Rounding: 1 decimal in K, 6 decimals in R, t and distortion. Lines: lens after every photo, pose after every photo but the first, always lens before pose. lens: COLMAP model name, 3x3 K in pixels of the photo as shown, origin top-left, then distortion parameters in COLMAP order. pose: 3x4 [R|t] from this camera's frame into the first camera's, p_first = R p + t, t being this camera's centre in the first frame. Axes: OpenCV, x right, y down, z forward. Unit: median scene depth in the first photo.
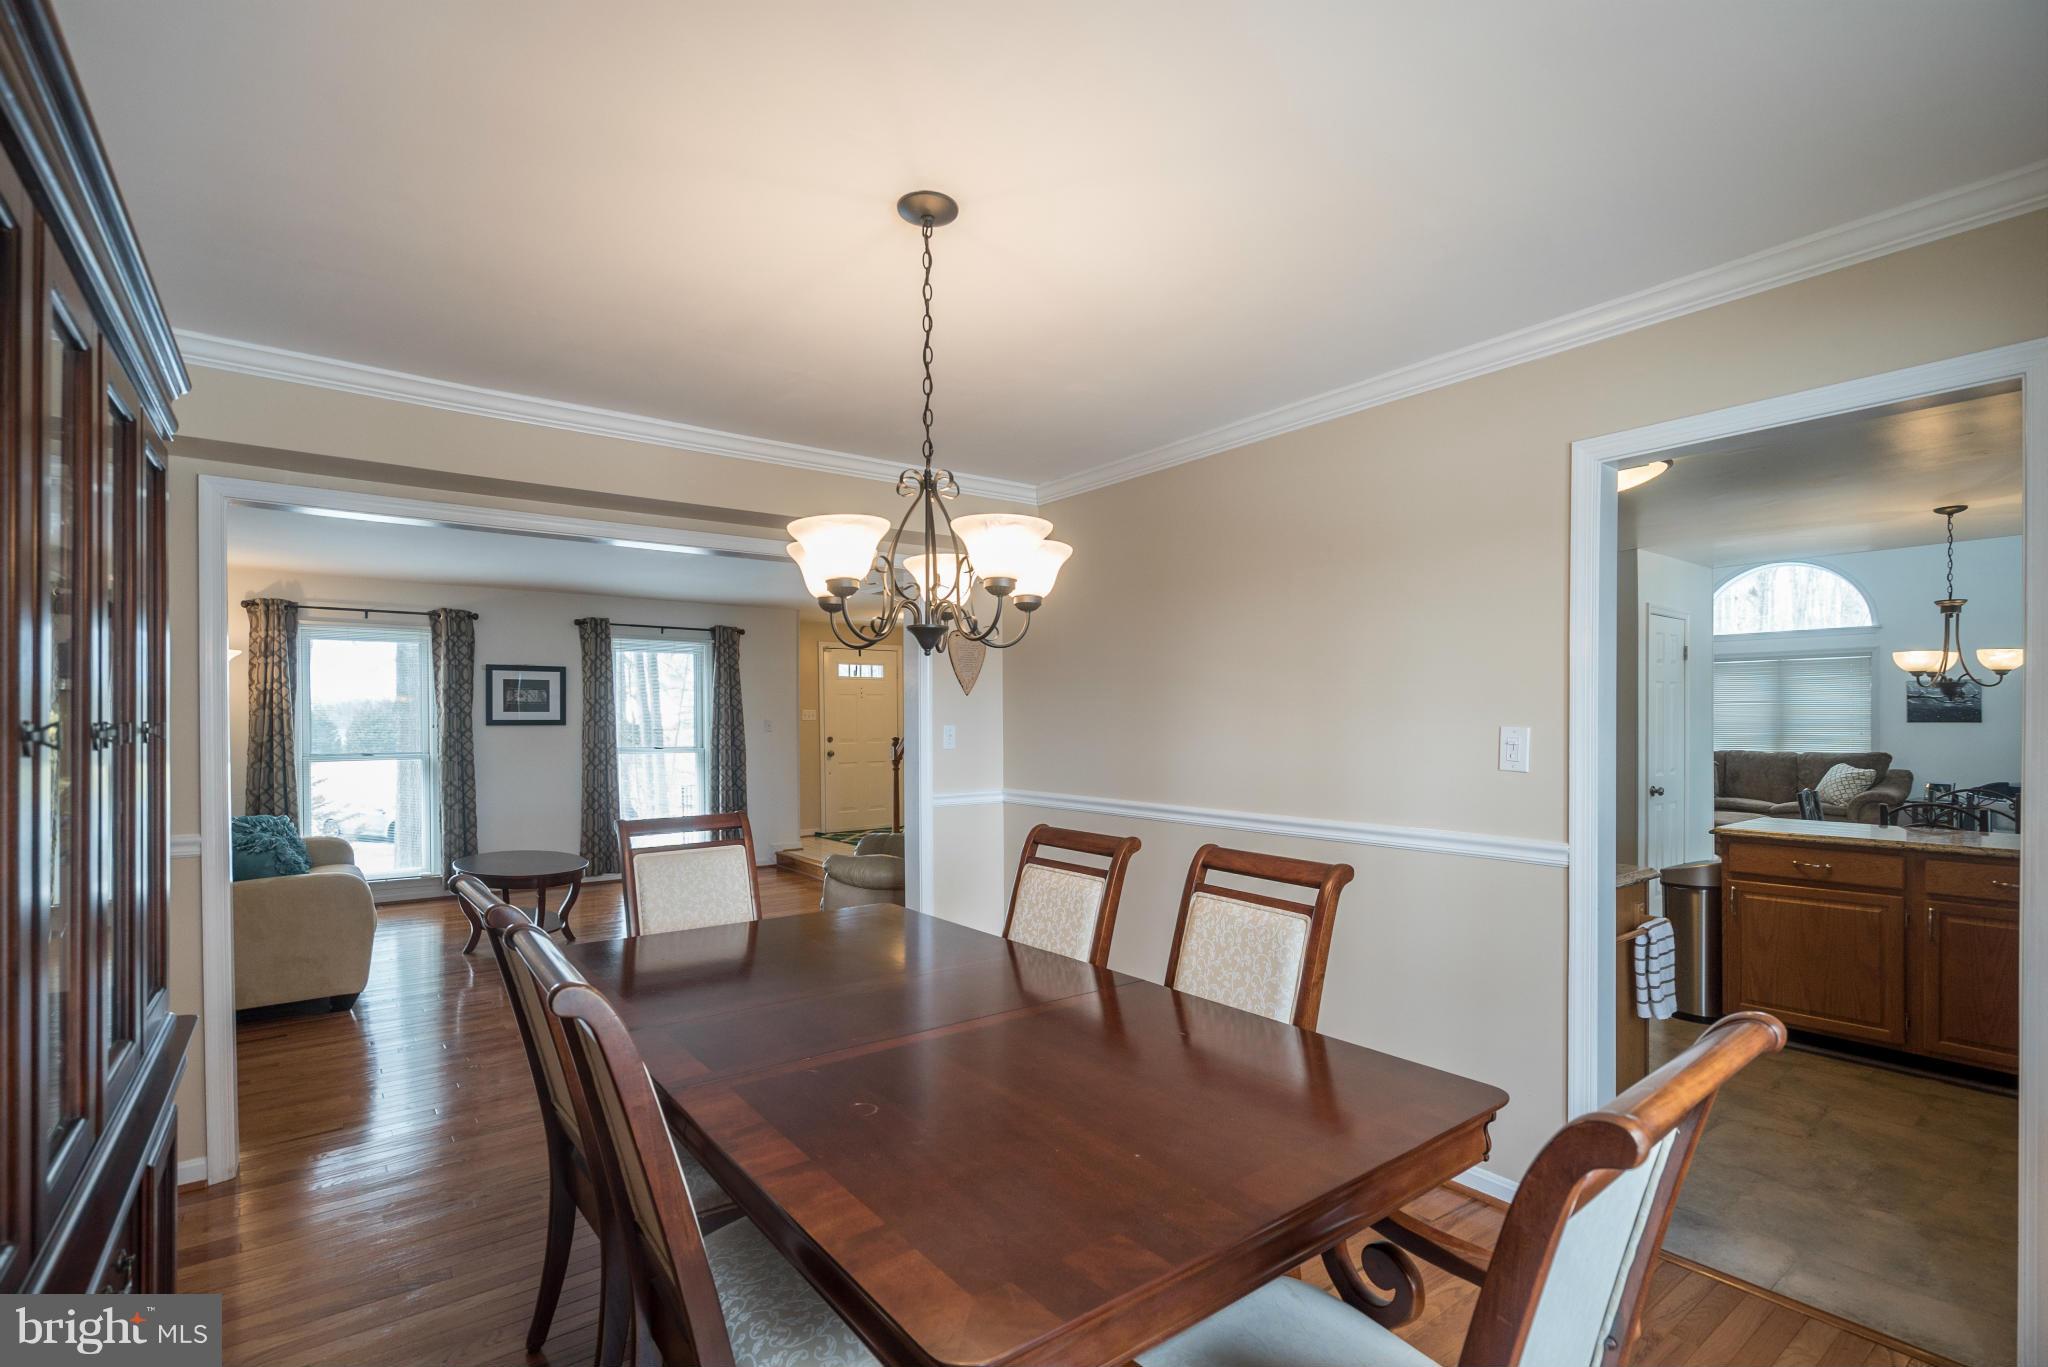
lens RADIAL K [[928.0, 0, 1018.9], [0, 928.0, 720.6], [0, 0, 1]] dist [0.000987, 0.000426]
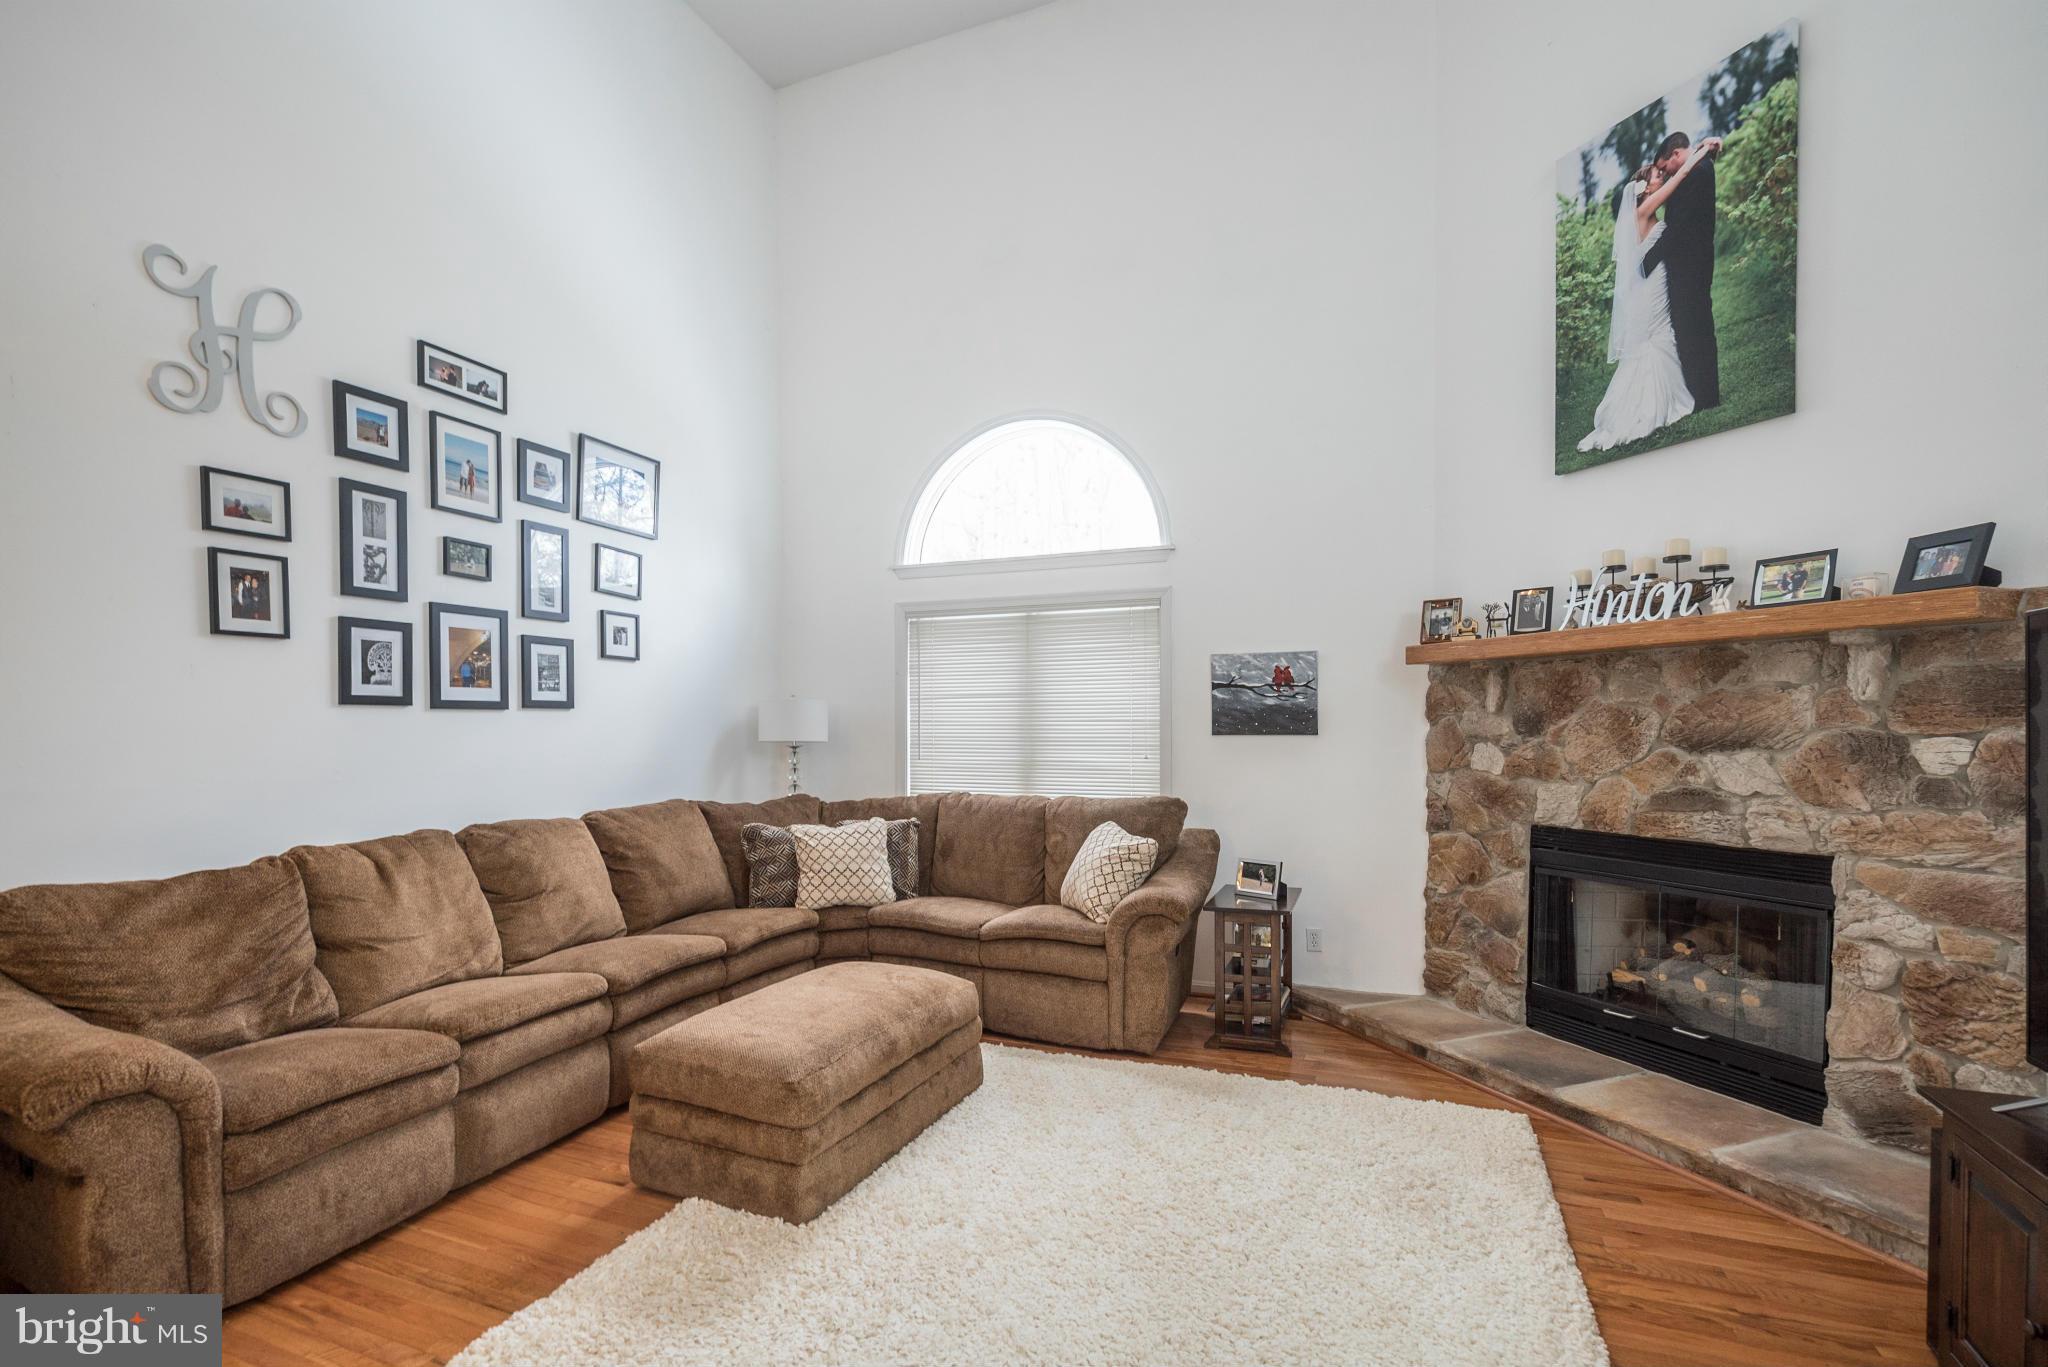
lens RADIAL K [[956.6, 0, 1024.4], [0, 956.6, 727.9], [0, 0, 1]] dist [-0.001464, 0.000425]
pose [[0.859586, -0.002130, 0.510986, 0.599829], [0.000998, 0.999996, 0.002491, -0.003785], [-0.510989, -0.001631, 0.859585, 0.601878]]
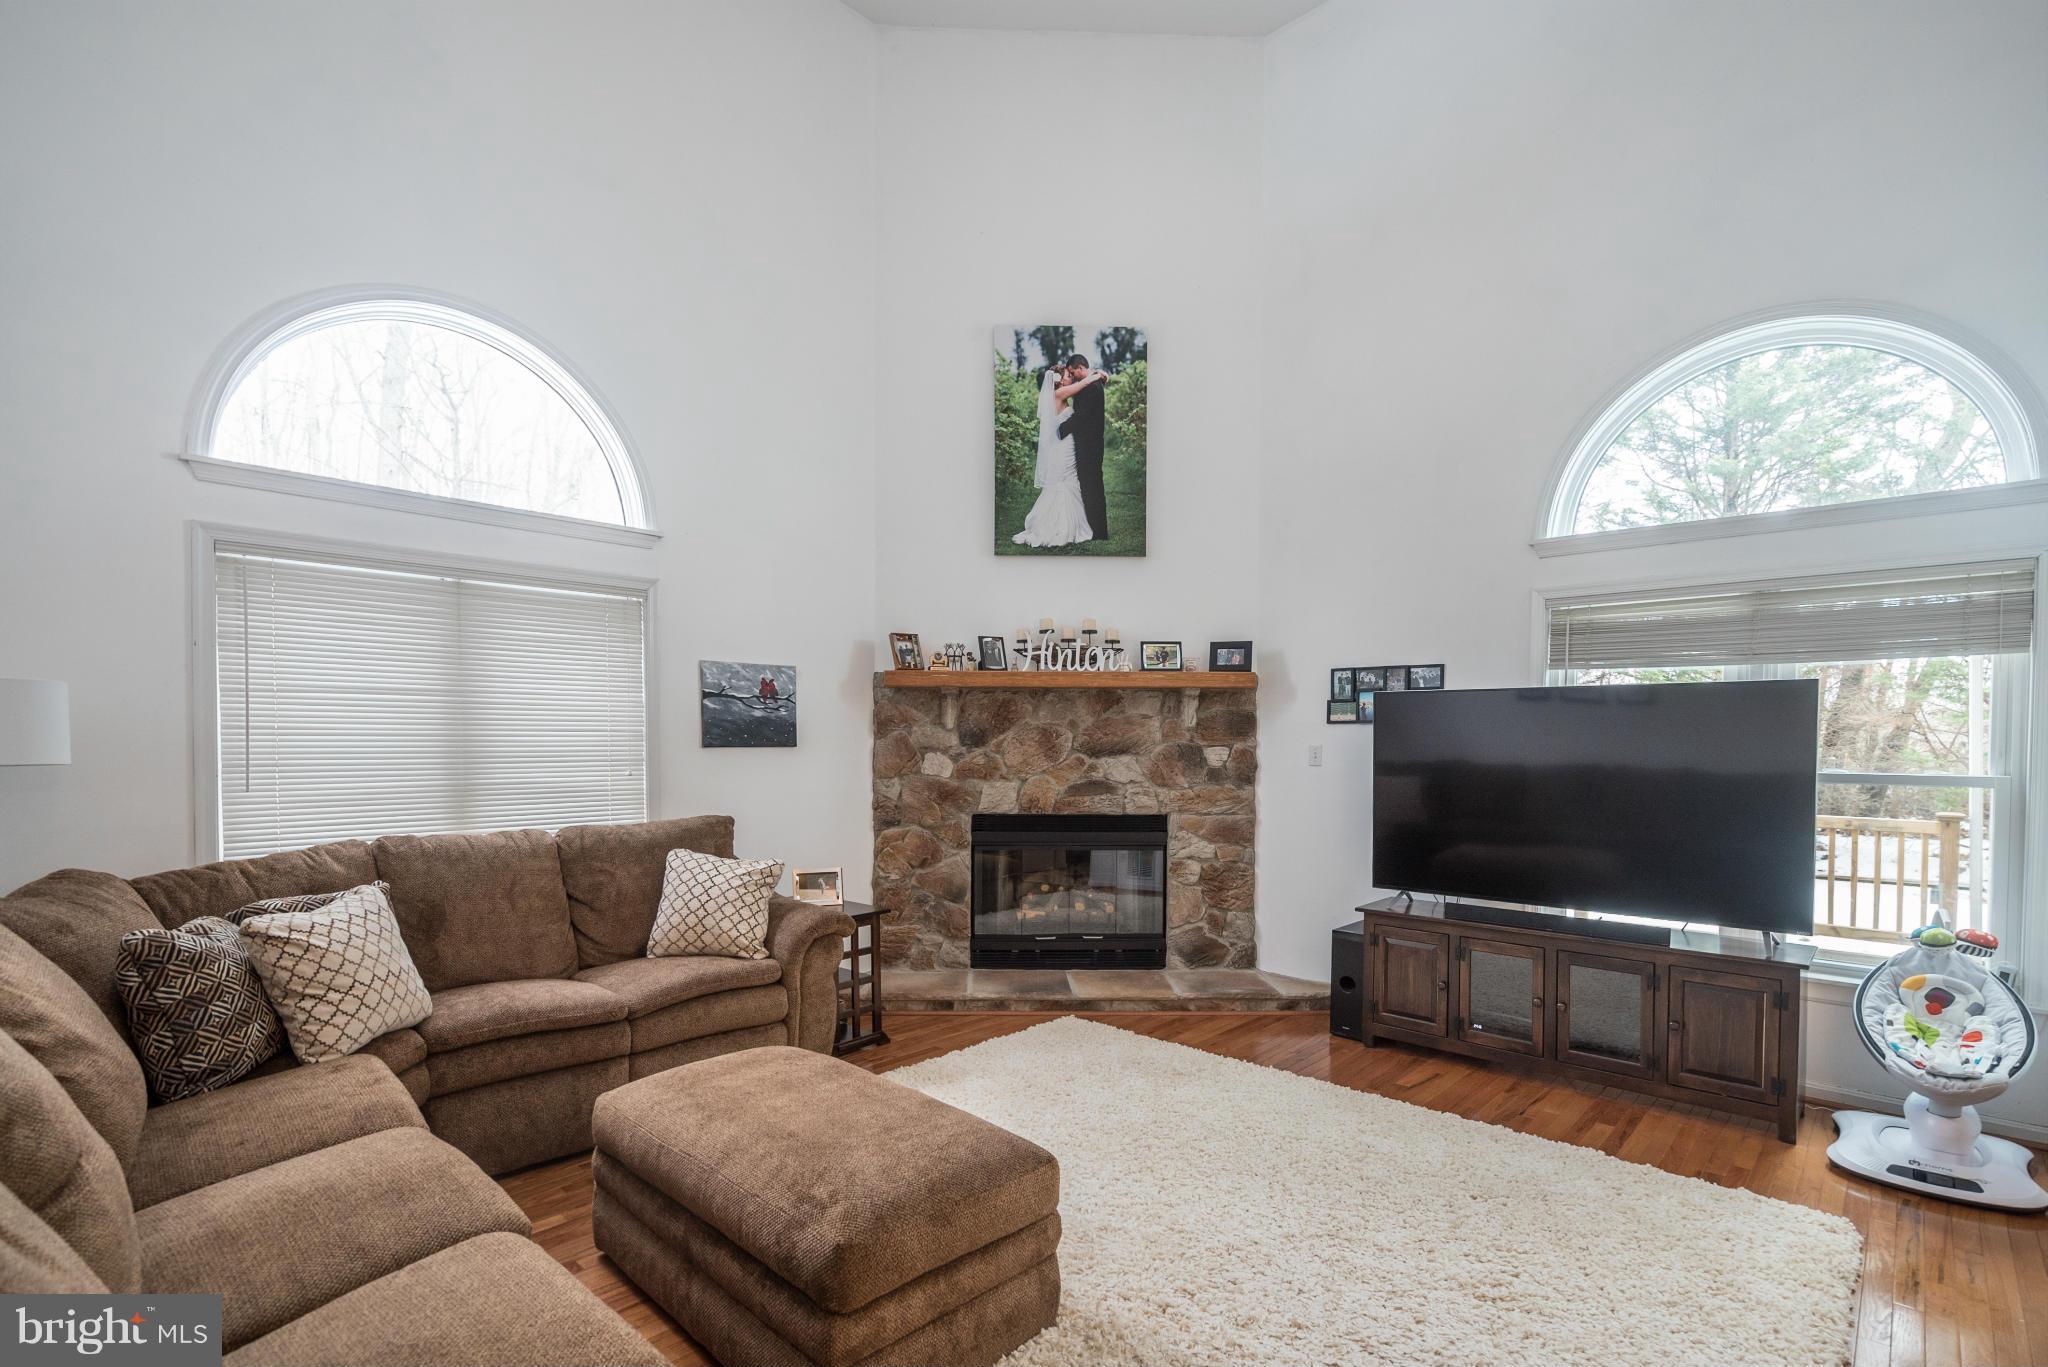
lens RADIAL K [[971.3, 0, 1023.1], [0, 971.3, 730.7], [0, 0, 1]] dist [-0.002190, 0.000813]
pose [[-0.172786, 0.007769, 0.984929, 0.442703], [-0.006032, 0.999942, -0.008945, -0.003557], [-0.984941, -0.007487, -0.172729, 0.925647]]
